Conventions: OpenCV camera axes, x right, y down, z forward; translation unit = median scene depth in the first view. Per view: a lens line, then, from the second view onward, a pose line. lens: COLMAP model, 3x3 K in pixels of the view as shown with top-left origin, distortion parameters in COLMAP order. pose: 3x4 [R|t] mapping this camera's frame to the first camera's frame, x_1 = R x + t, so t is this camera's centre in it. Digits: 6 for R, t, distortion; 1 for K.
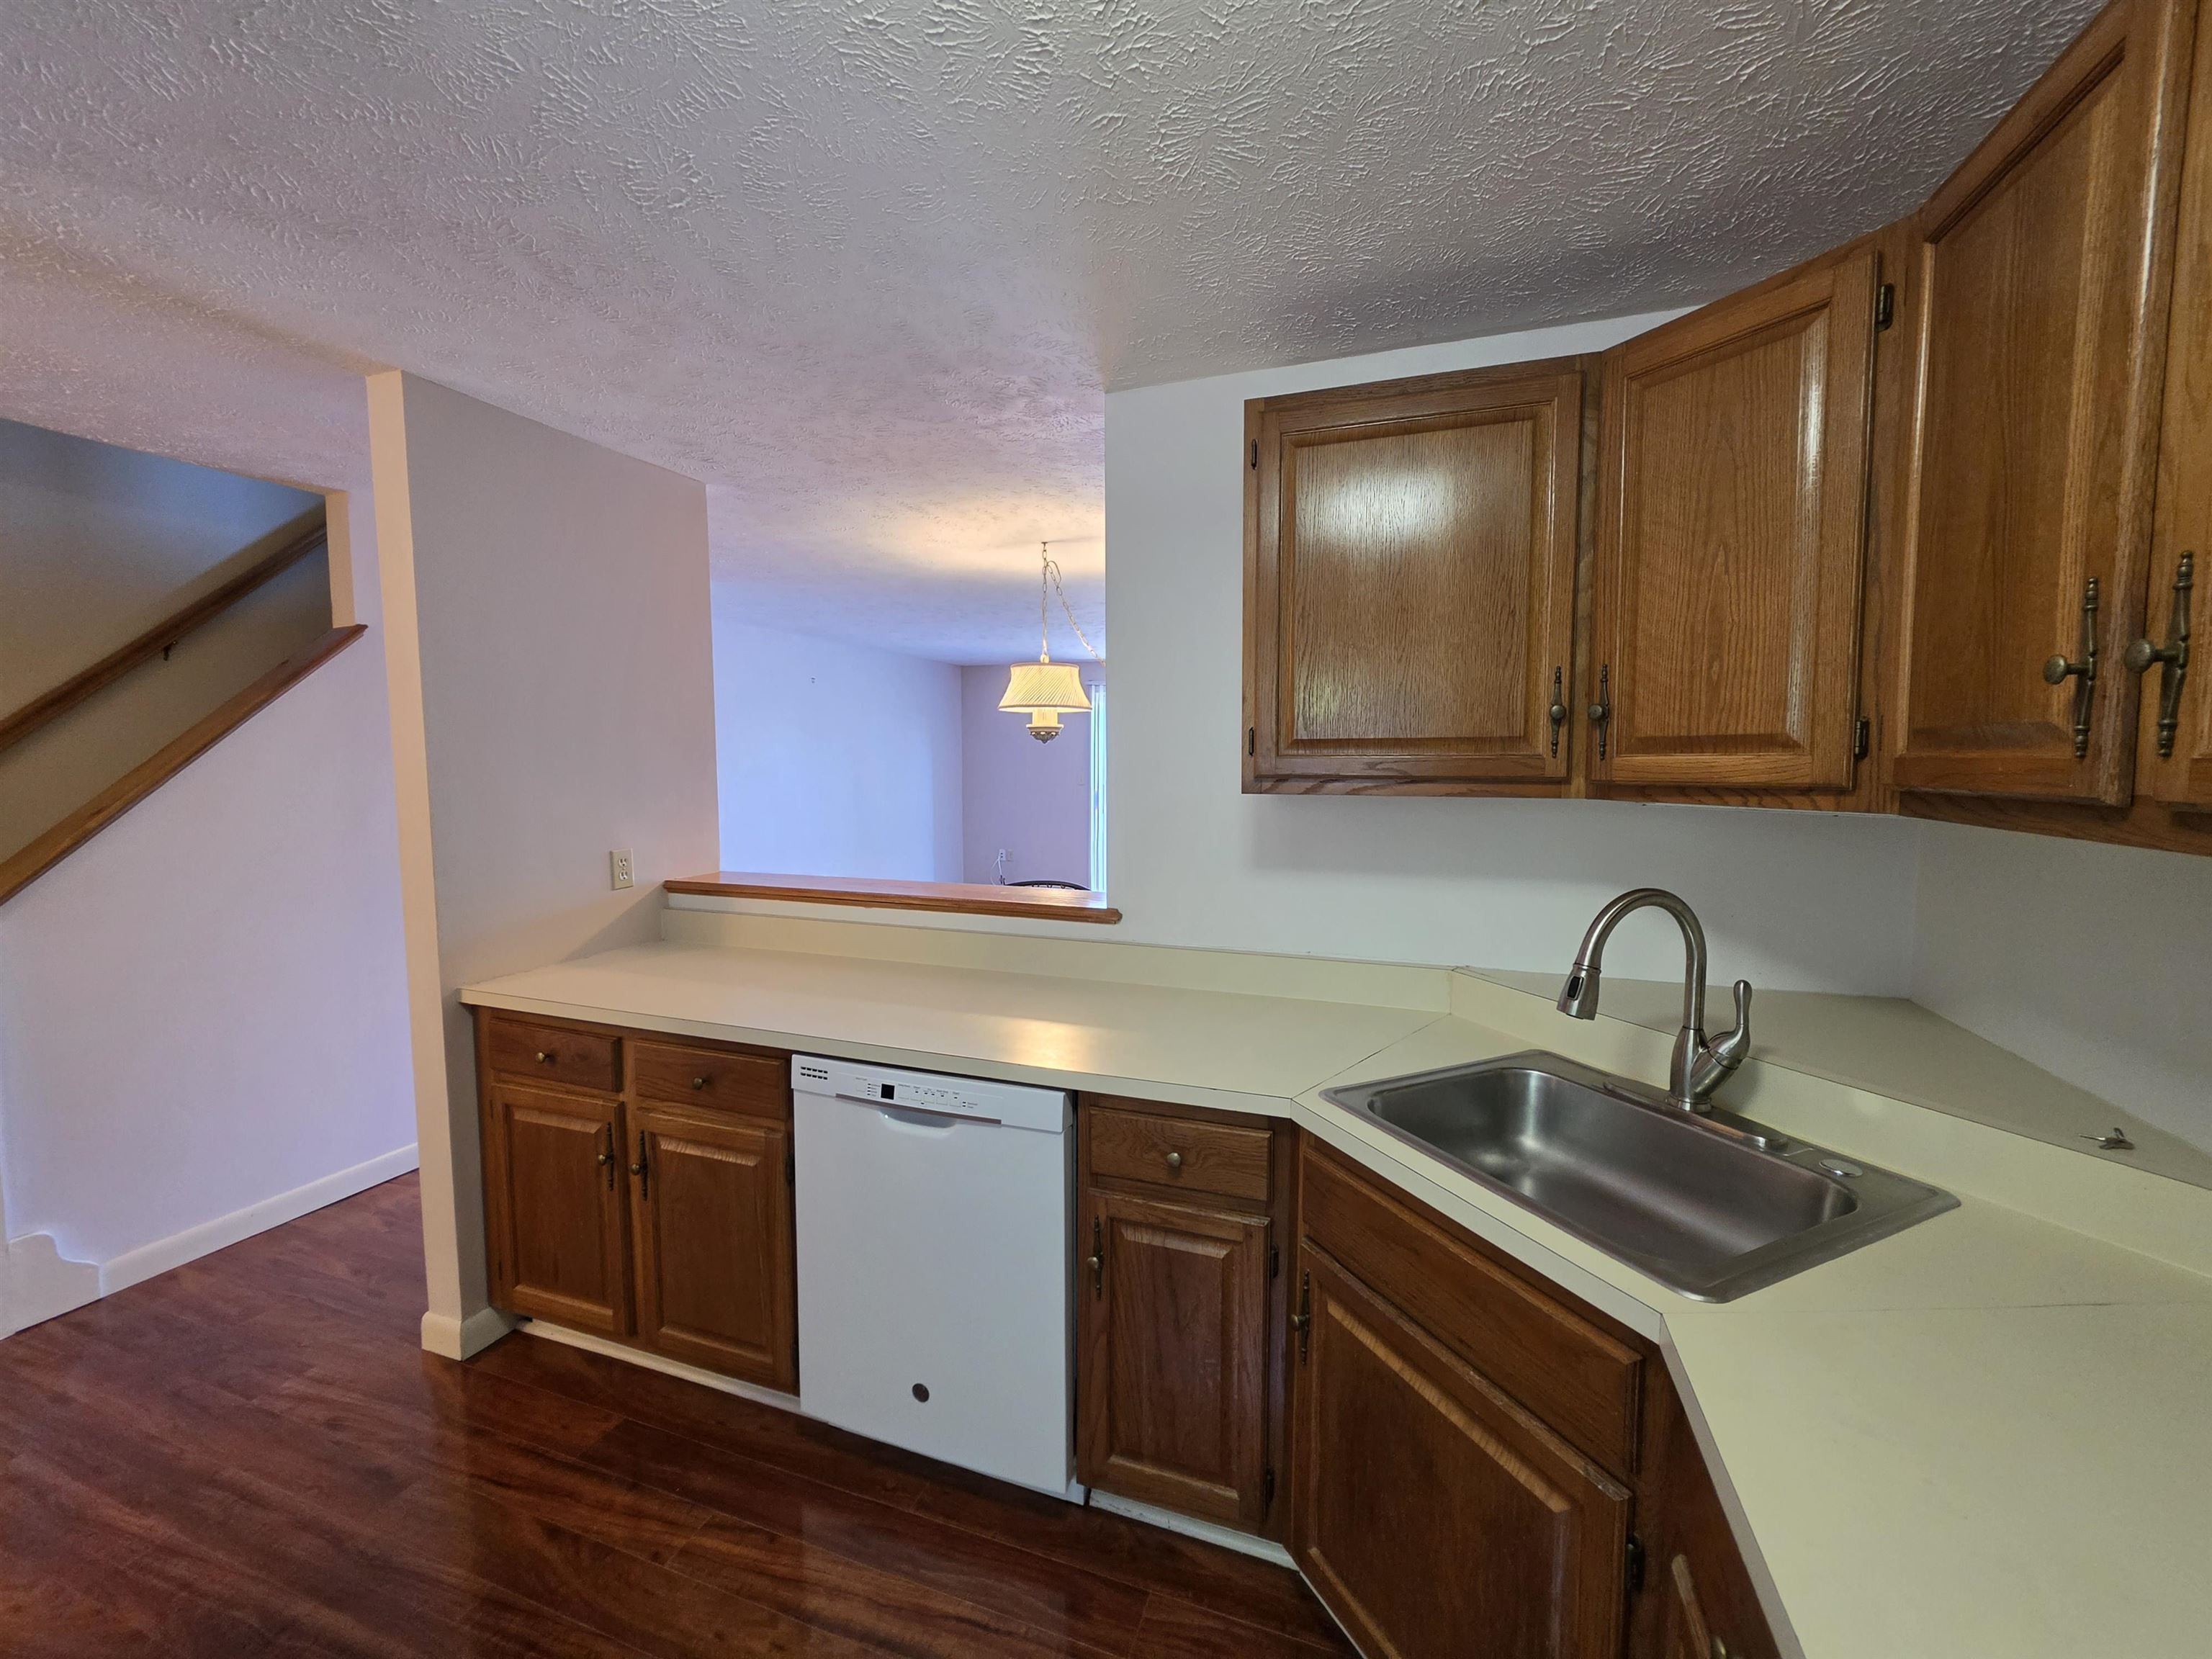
lens RADIAL K [[885.0, 0, 1110.3], [0, 885.0, 831.9], [0, 0, 1]] dist [-0.005498, 0.001352]
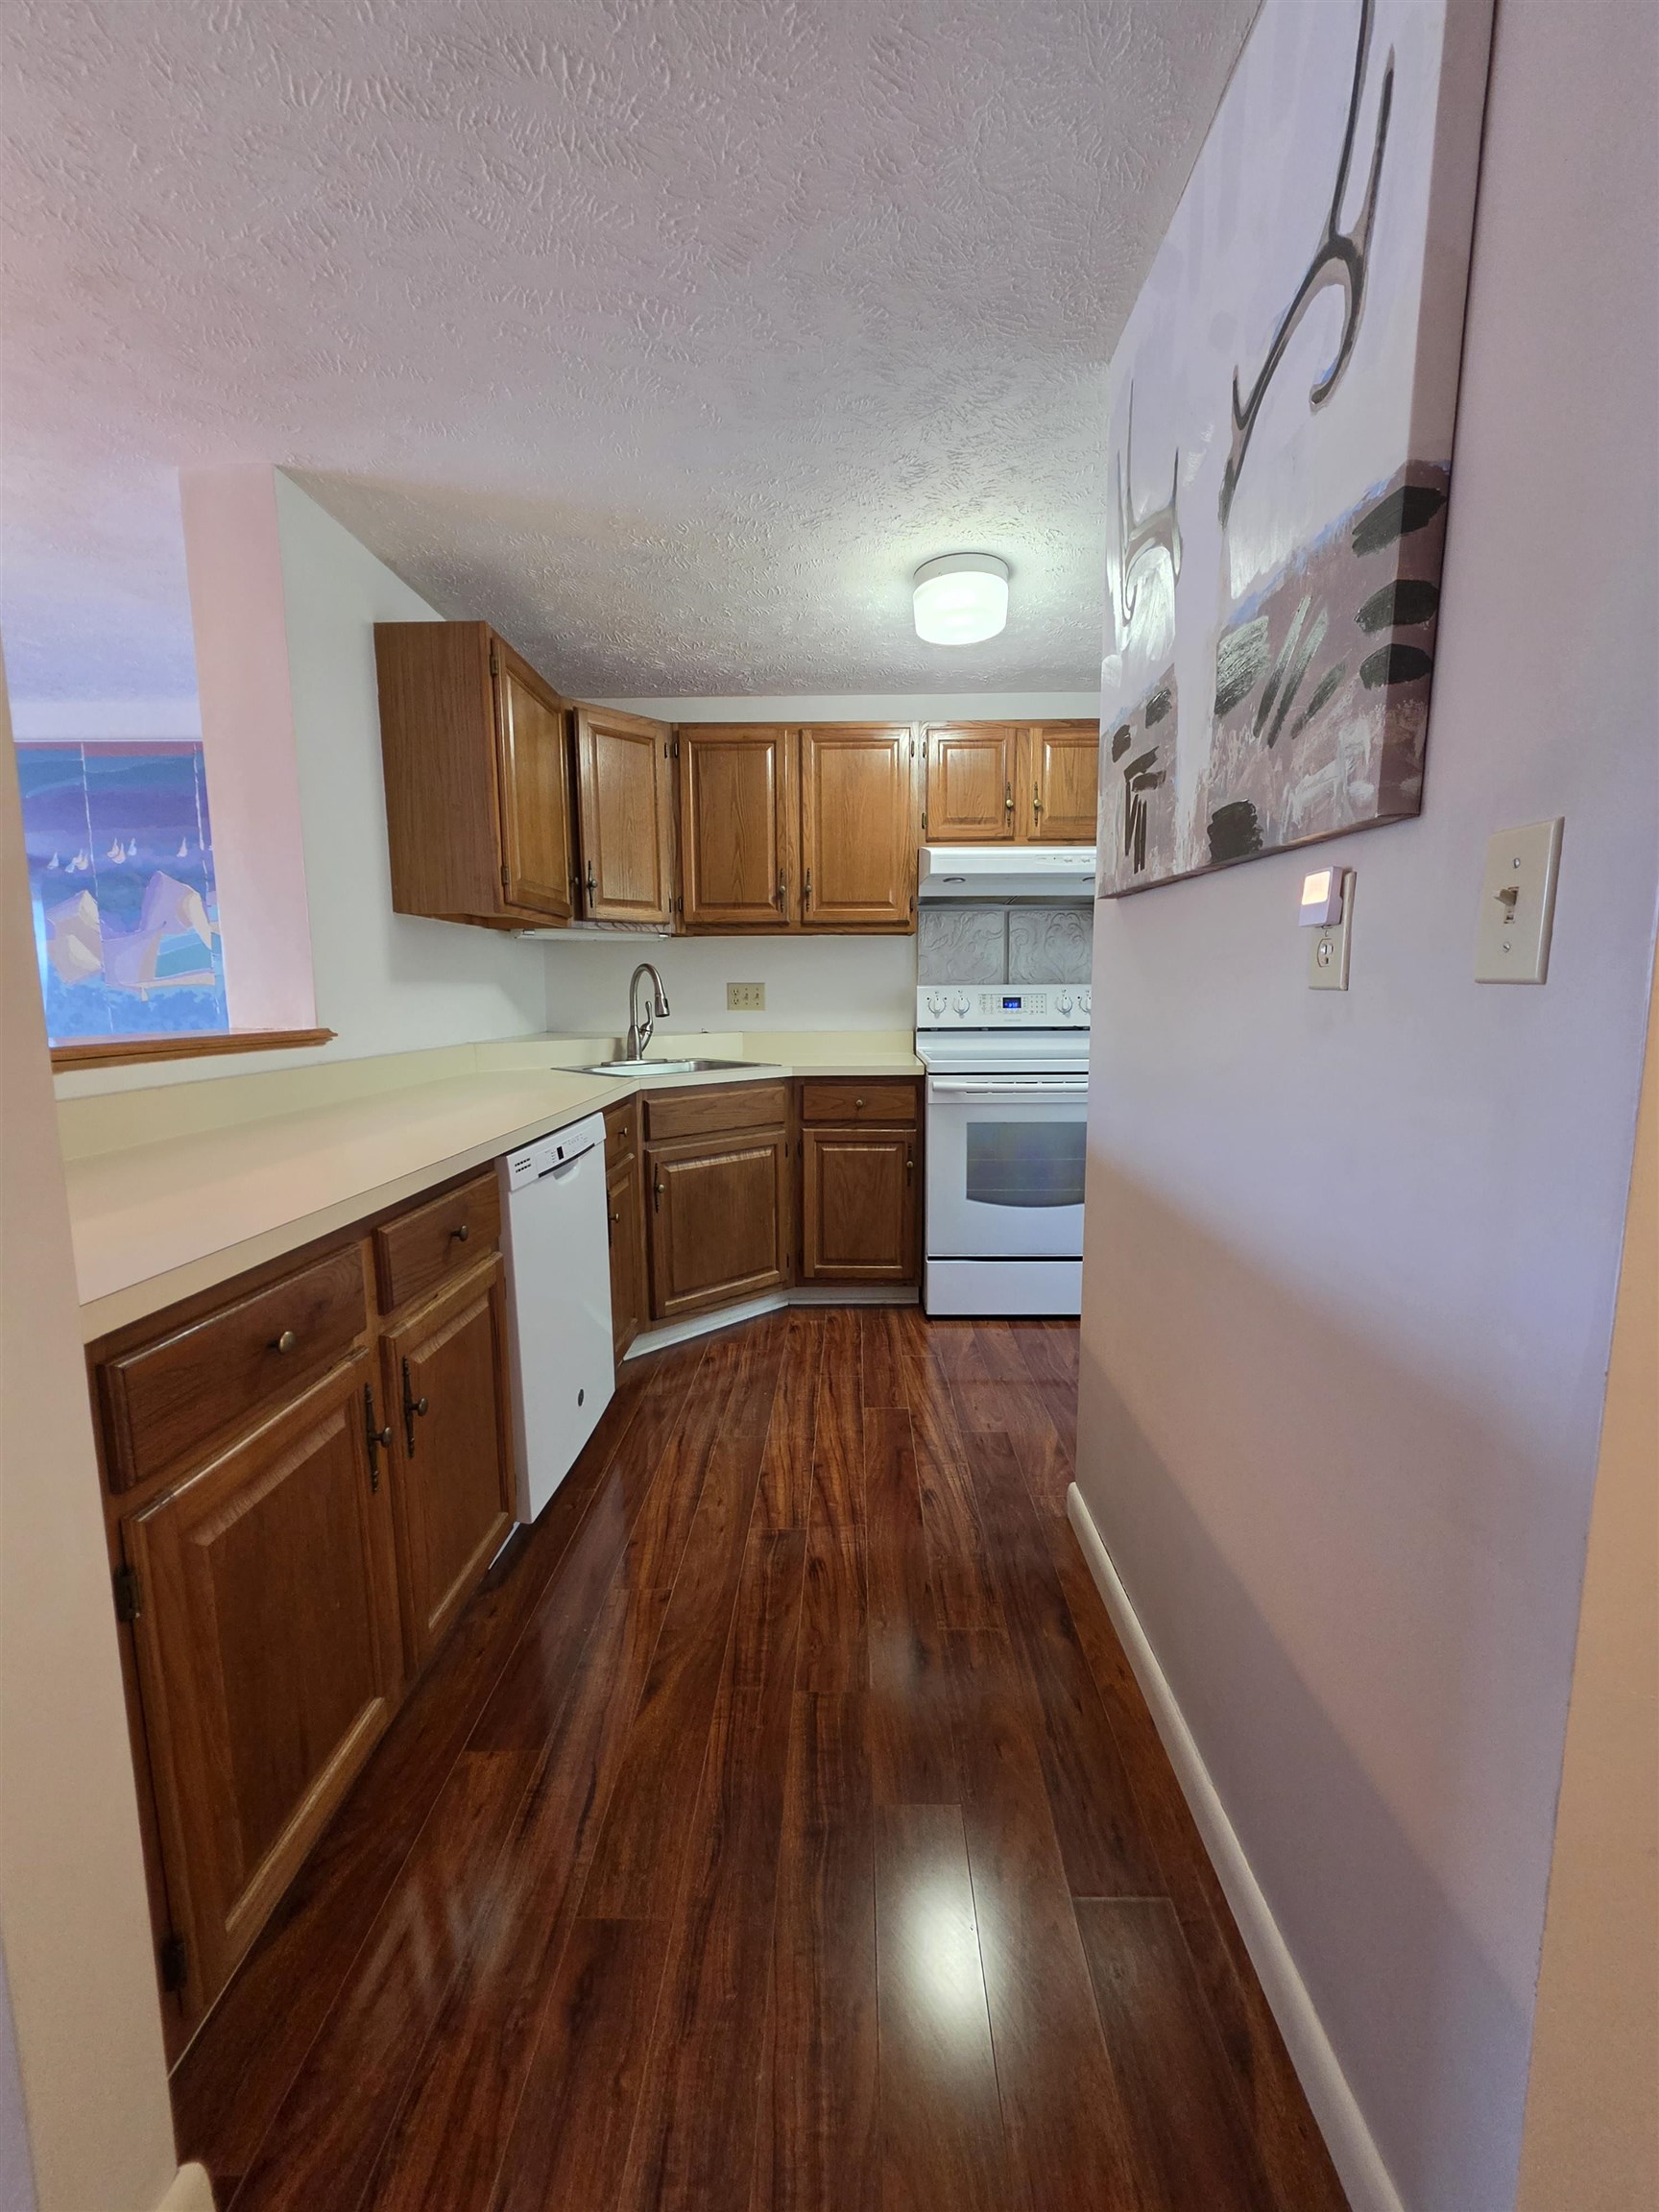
lens RADIAL K [[885.0, 0, 839.6], [0, 885.0, 1102.1], [0, 0, 1]] dist [-0.005498, 0.001352]
pose [[-0.318499, -0.124426, 0.939721, -1.802848], [0.082089, 0.984003, 0.158111, 0.096515], [-0.944362, 0.127499, -0.303190, 1.250257]]
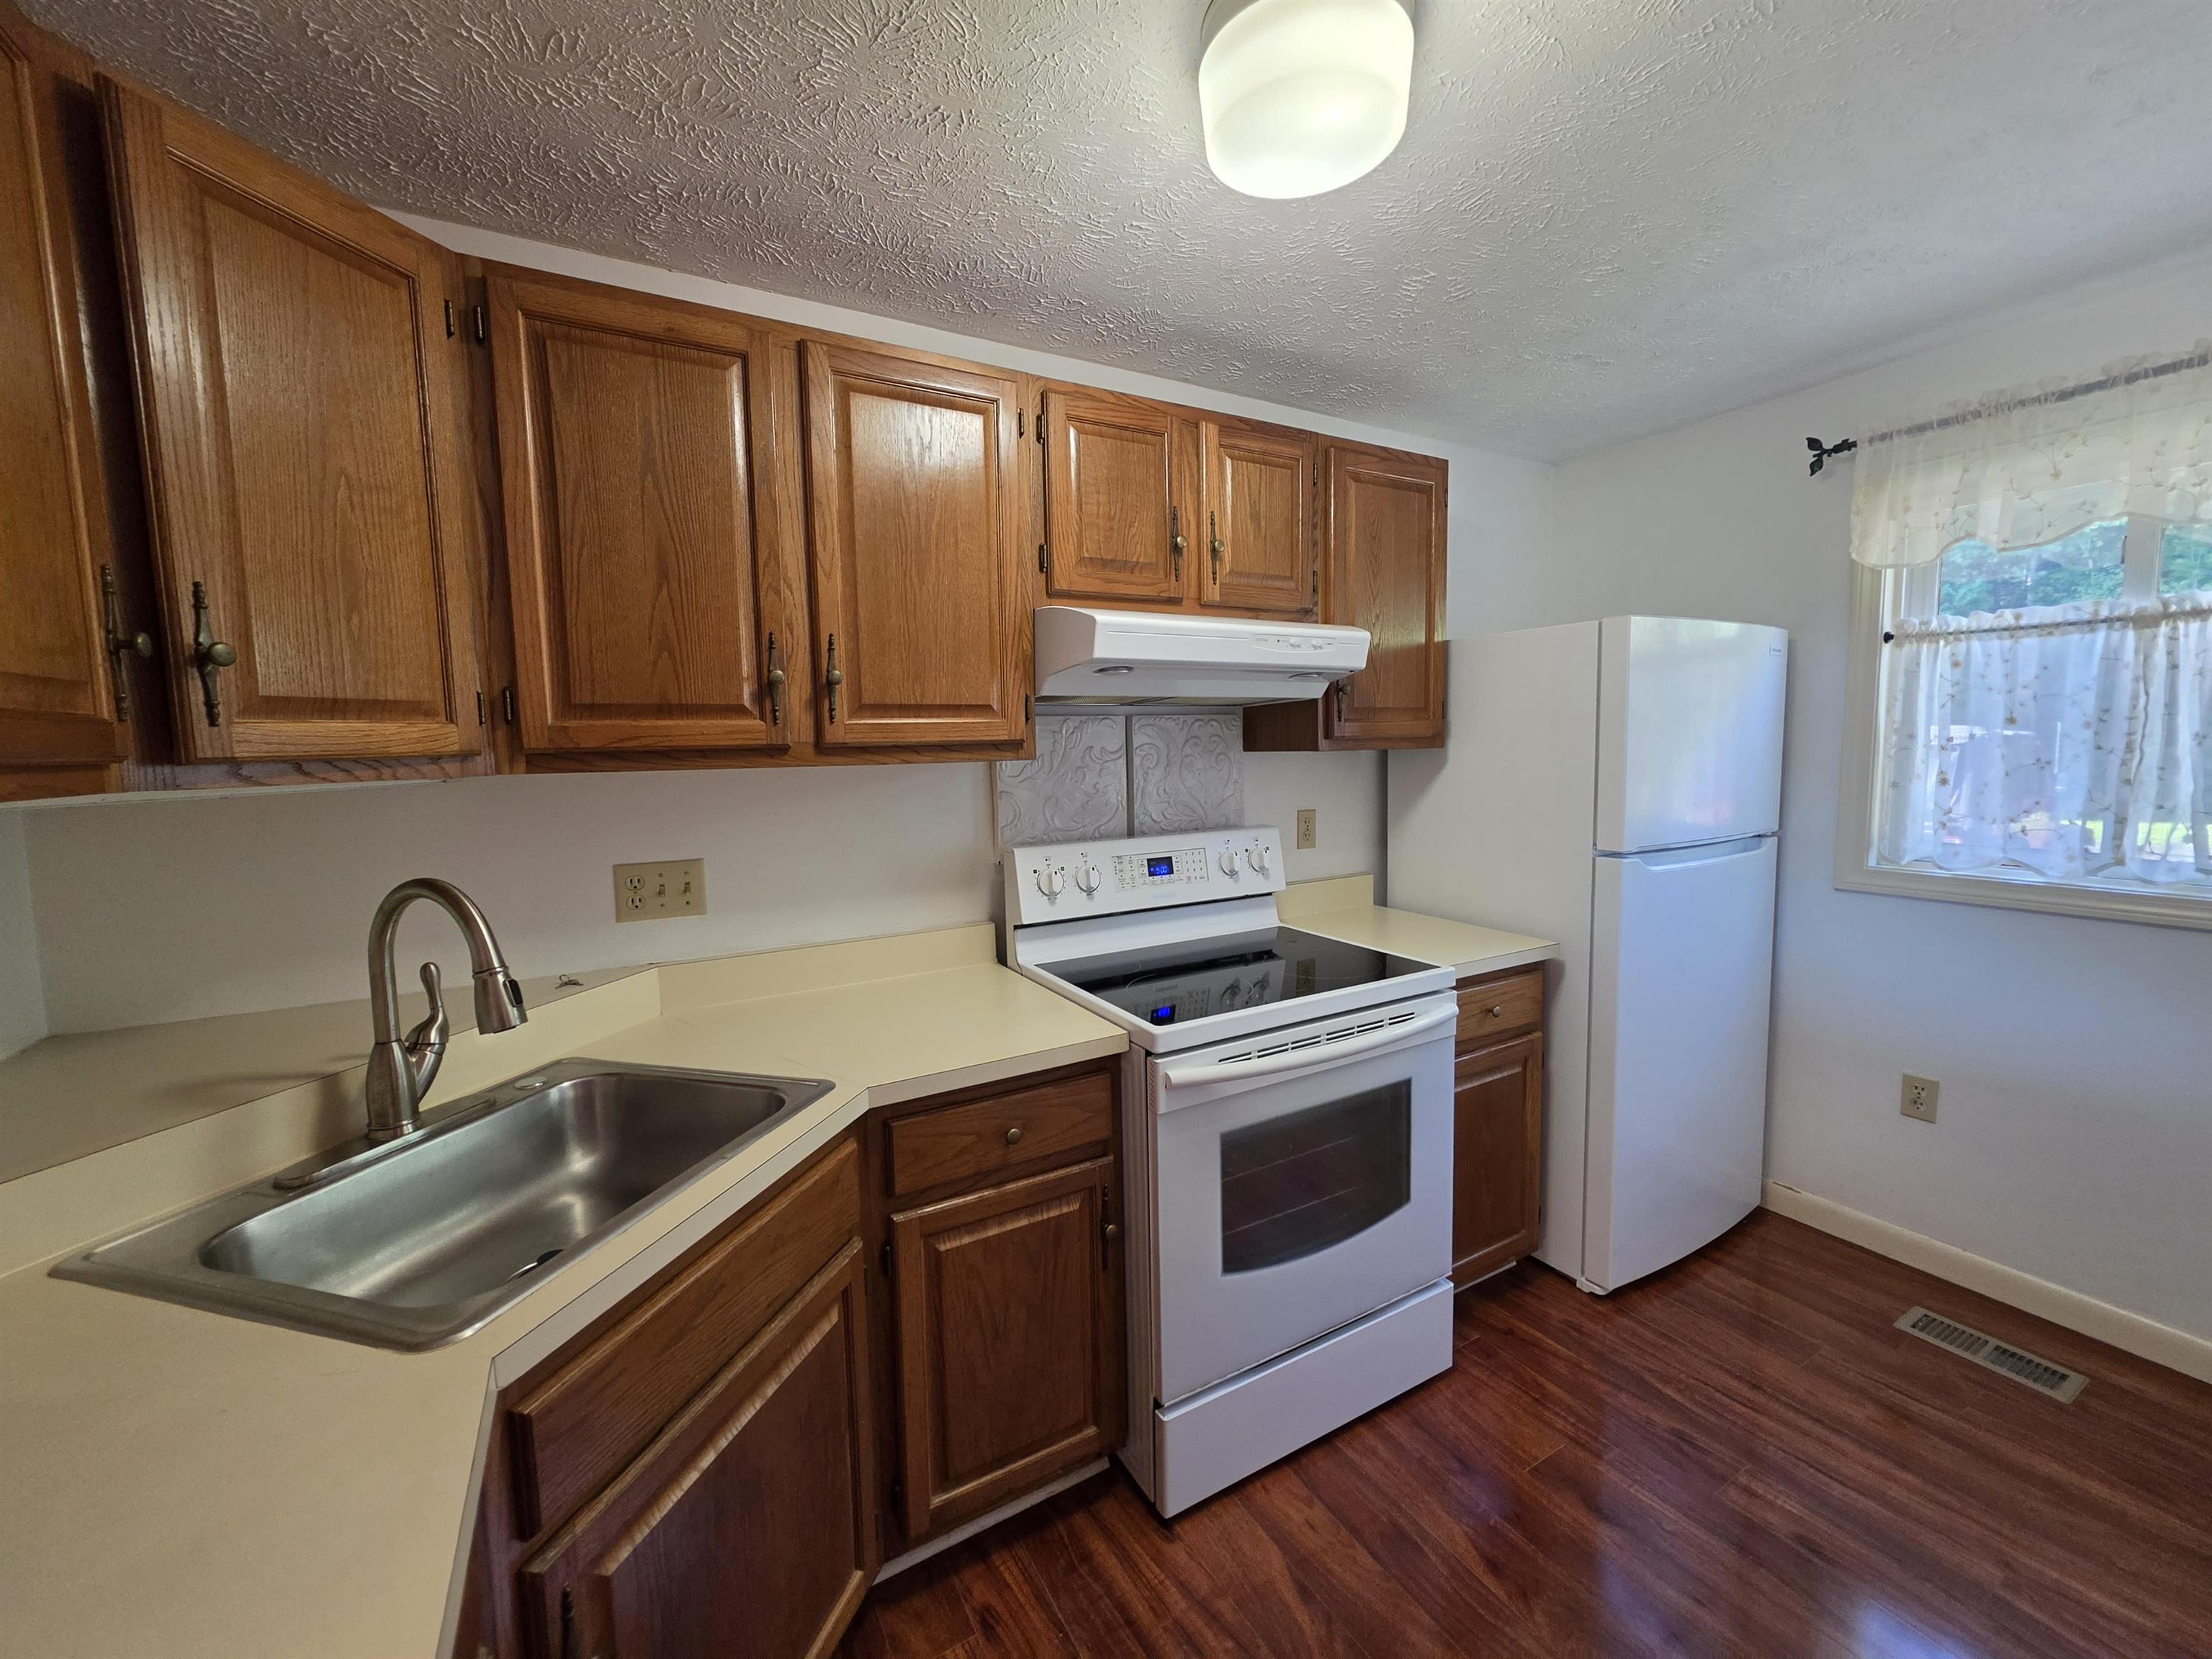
lens RADIAL K [[885.0, 0, 1115.6], [0, 885.0, 816.5], [0, 0, 1]] dist [-0.005498, 0.001352]
pose [[-0.762047, -0.049123, 0.645656, -0.431882], [0.066581, 0.985889, 0.153591, -0.078872], [-0.644090, 0.160032, -0.748023, 1.174750]]
